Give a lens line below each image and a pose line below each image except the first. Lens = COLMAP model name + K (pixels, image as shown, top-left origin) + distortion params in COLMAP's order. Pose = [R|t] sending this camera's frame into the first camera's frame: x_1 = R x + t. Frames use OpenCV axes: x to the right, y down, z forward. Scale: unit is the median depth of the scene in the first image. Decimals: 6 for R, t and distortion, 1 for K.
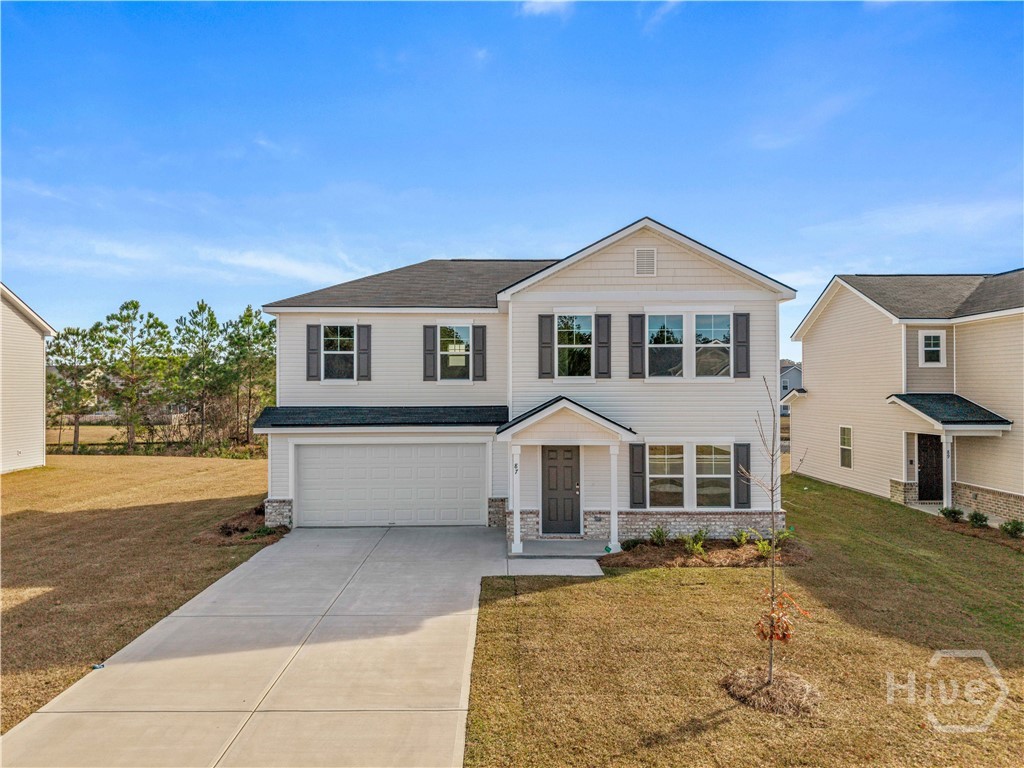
lens RADIAL K [[695.8, 0, 505.7], [0, 695.8, 382.5], [0, 0, 1]] dist [0.010112, 0.000583]
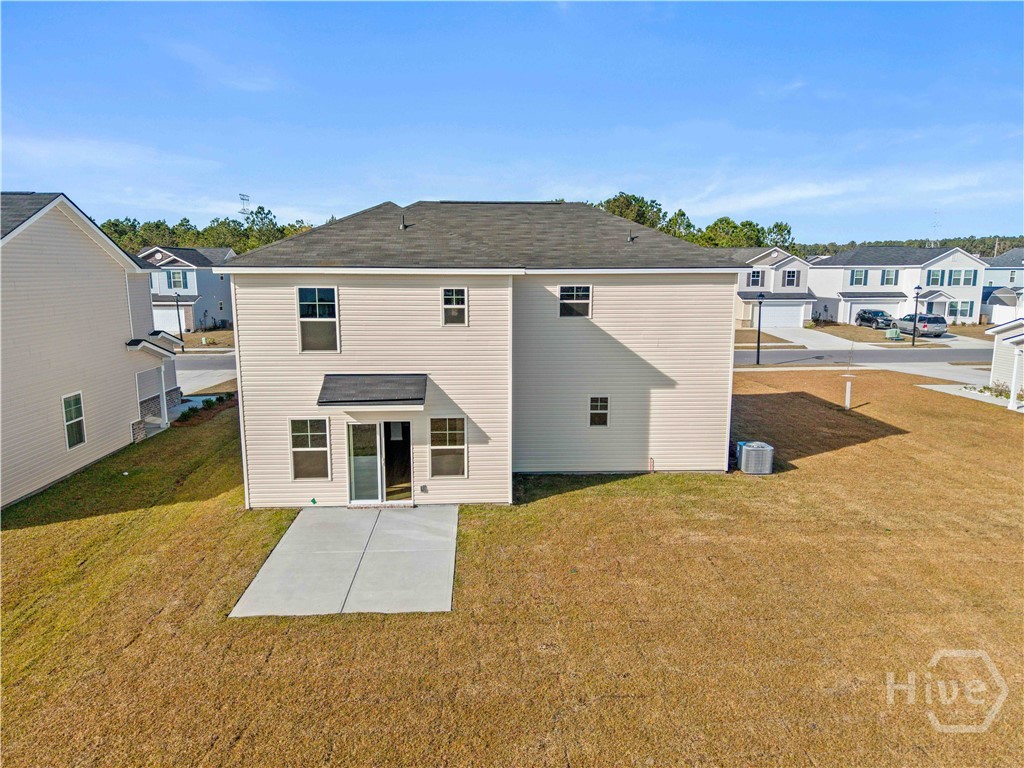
lens RADIAL K [[695.8, 0, 506.7], [0, 695.8, 389.3], [0, 0, 1]] dist [0.010112, 0.000583]
pose [[0.998603, -0.006114, 0.052483, -2.657664], [-0.003176, 0.984541, 0.175128, -0.118025], [-0.052742, -0.175050, 0.983146, -3.051985]]
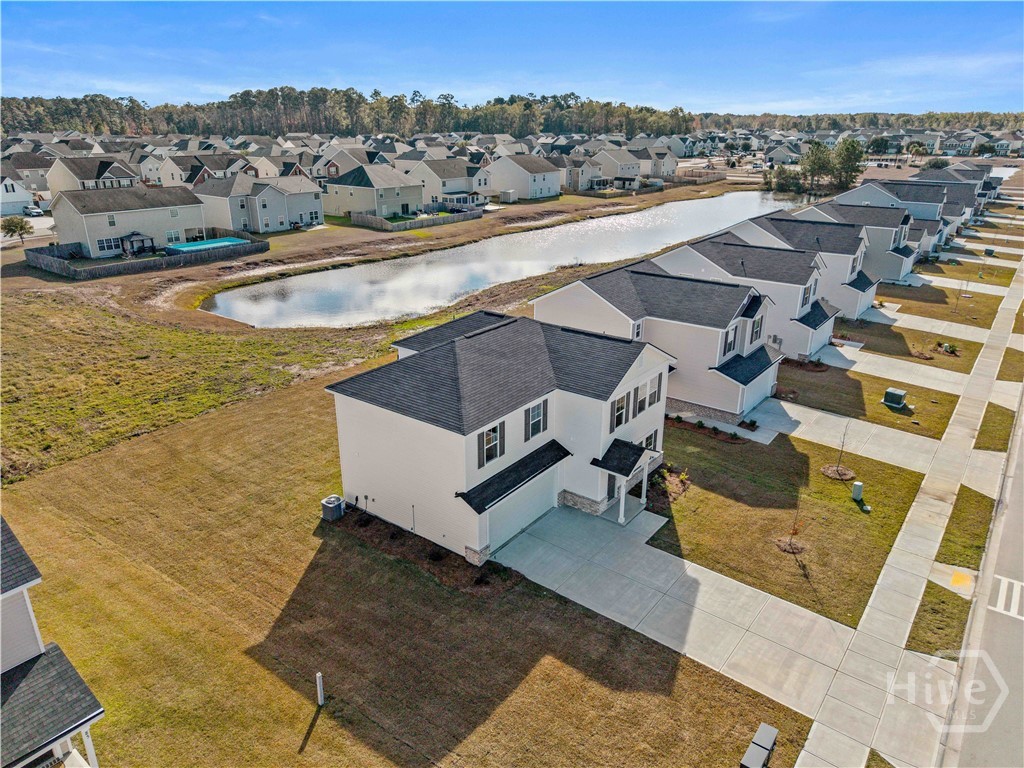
lens RADIAL K [[695.8, 0, 503.4], [0, 695.8, 379.7], [0, 0, 1]] dist [0.010112, 0.000583]
pose [[0.609973, -0.274758, 0.743264, -1.496416], [-0.010464, 0.935090, 0.354256, -0.811172], [-0.792353, -0.223864, 0.567504, 0.186825]]
